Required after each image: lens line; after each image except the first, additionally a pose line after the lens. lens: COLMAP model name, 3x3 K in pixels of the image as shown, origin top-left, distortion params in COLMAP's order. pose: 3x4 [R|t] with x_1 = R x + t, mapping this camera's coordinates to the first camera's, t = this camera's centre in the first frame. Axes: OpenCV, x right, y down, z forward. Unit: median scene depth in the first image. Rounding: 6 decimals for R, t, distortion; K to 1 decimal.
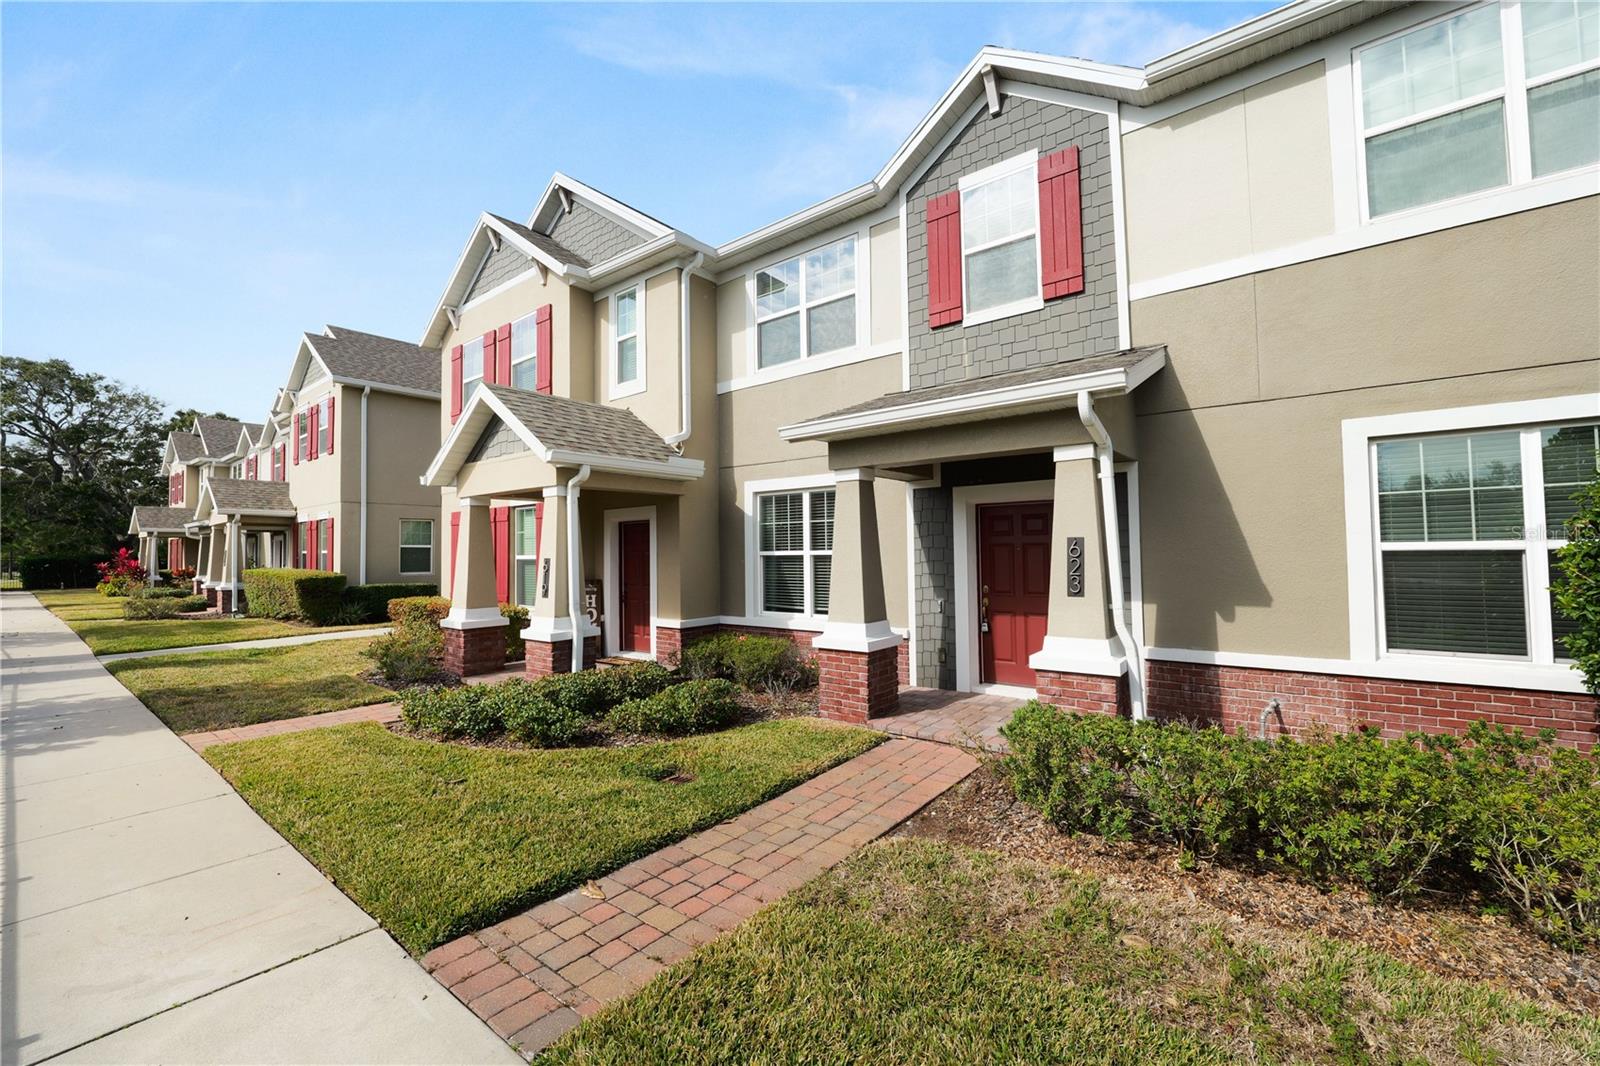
lens RADIAL K [[648.8, 0, 801.1], [0, 648.8, 530.4], [0, 0, 1]] dist [-0.015186, 0.000758]
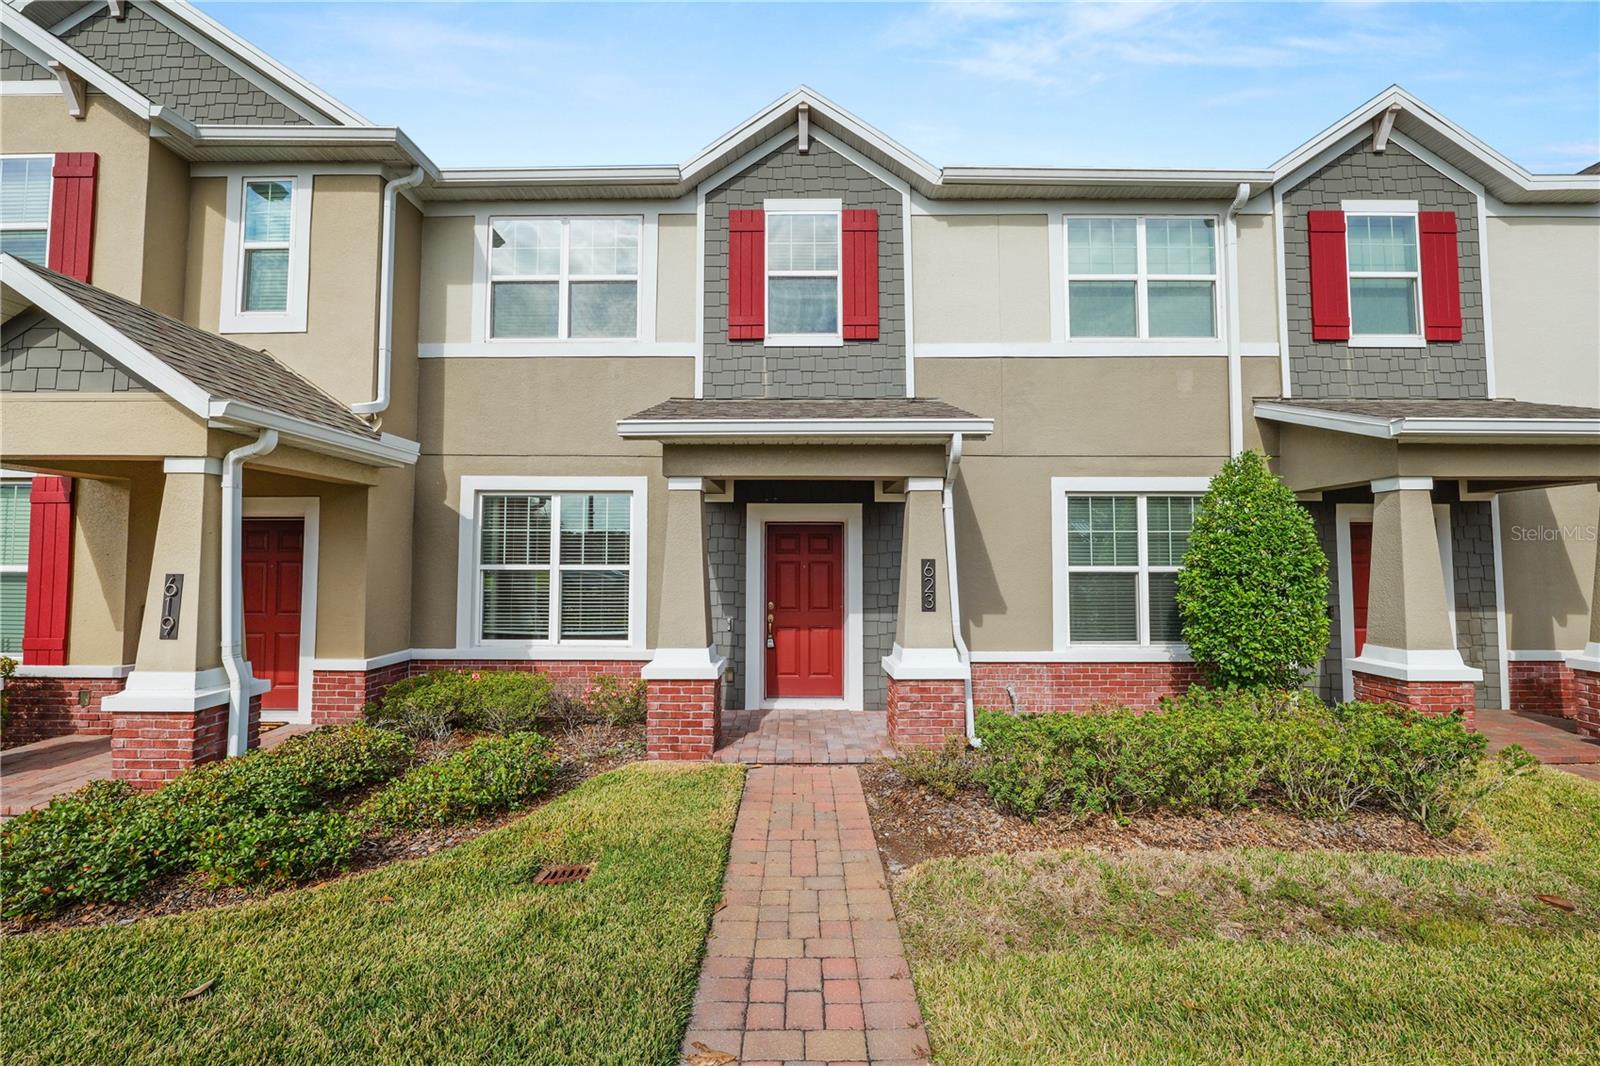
lens RADIAL K [[649.9, 0, 798.0], [0, 649.9, 530.0], [0, 0, 1]] dist [-0.013986, 0.000498]
pose [[0.786388, 0.043462, 0.616202, -0.319203], [-0.032902, 0.999053, -0.028475, -0.000232], [-0.616856, 0.002118, 0.787073, 0.171992]]
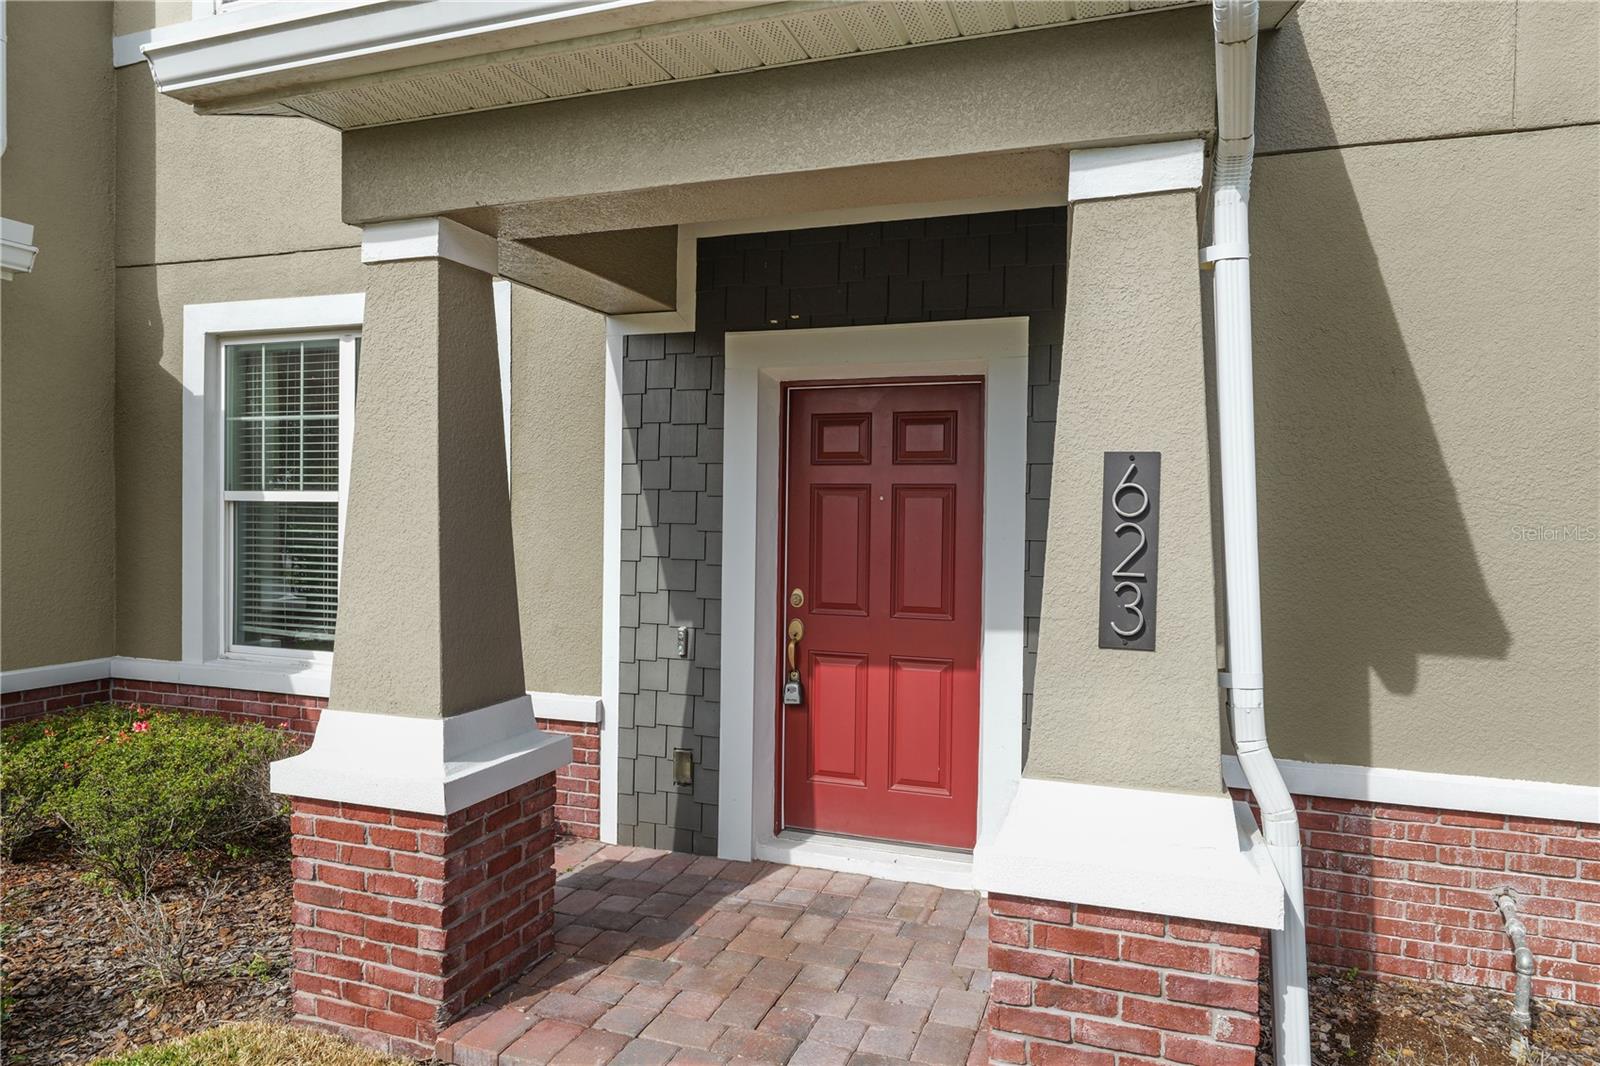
lens RADIAL K [[1007.5, 0, 800.0], [0, 1007.5, 533.0], [0, 0, 1]] dist [-0.000465, 0.000076]
pose [[0.948547, 0.020555, 0.315968, 0.091311], [-0.036964, 0.998256, 0.046026, 0.022579], [-0.314470, -0.055338, 0.947653, 0.420943]]
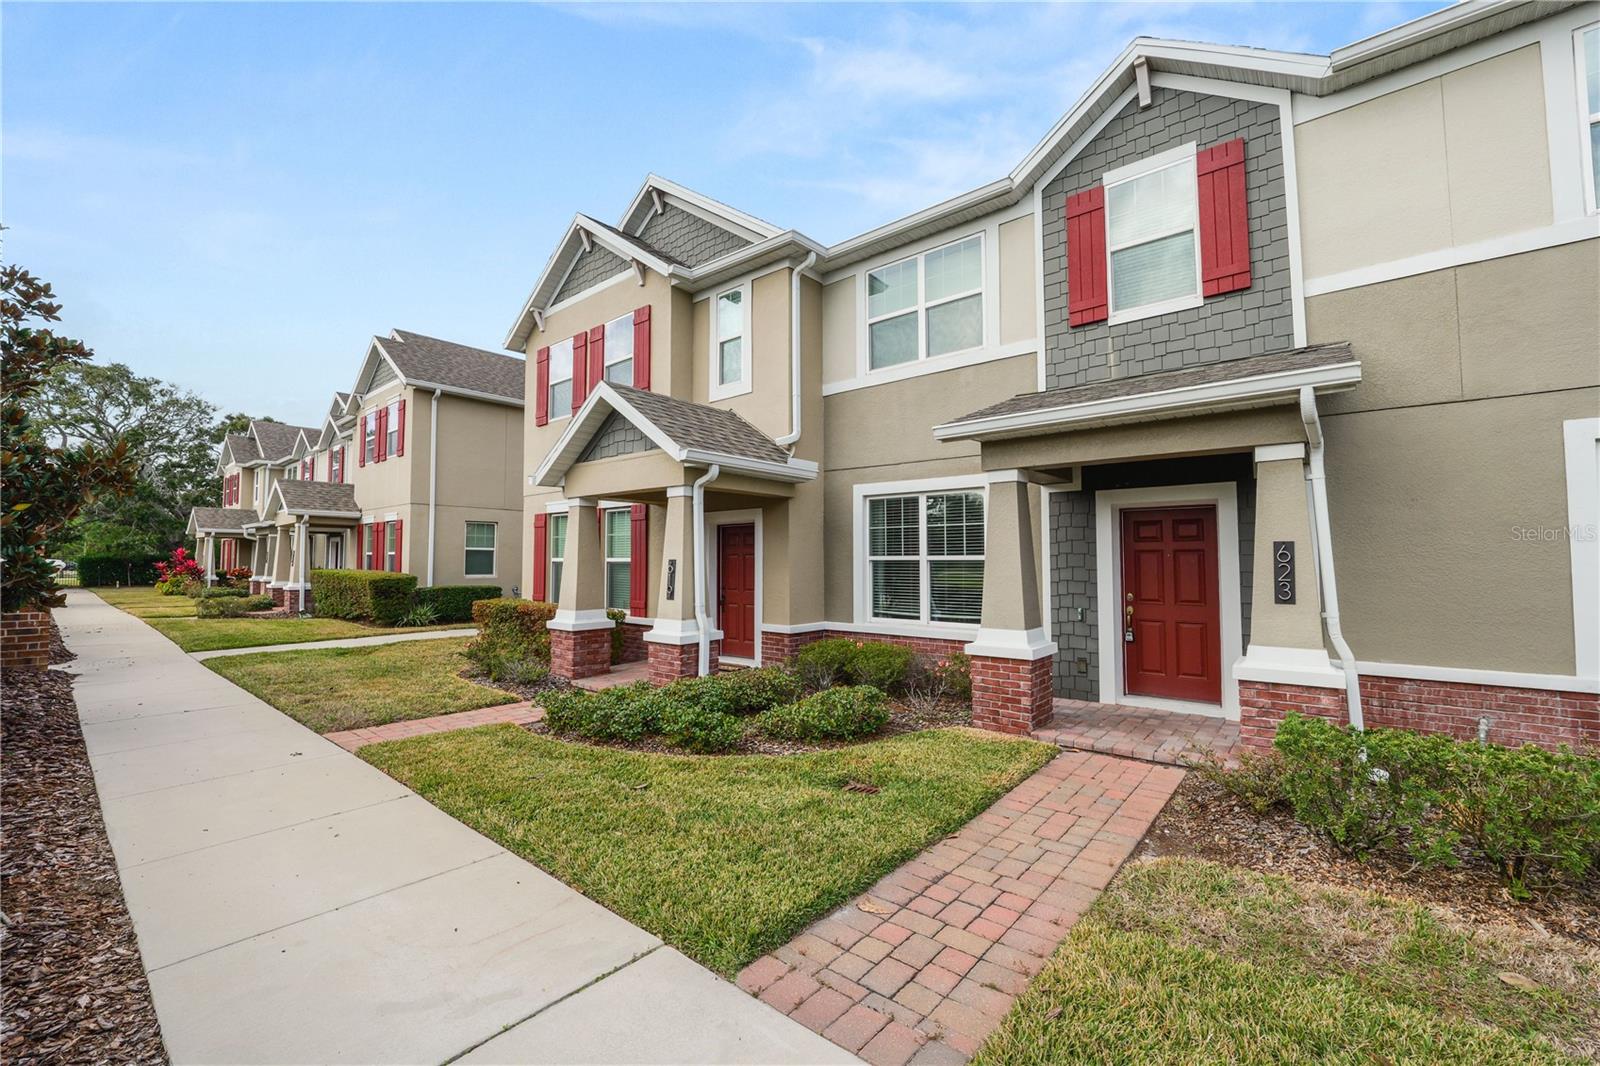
lens RADIAL K [[649.9, 0, 798.0], [0, 649.9, 530.0], [0, 0, 1]] dist [-0.013986, 0.000498]
pose [[0.999461, 0.011229, -0.030854, -0.180670], [-0.011691, 0.999822, -0.014840, 0.011464], [0.030682, 0.015193, 0.999414, 0.023200]]
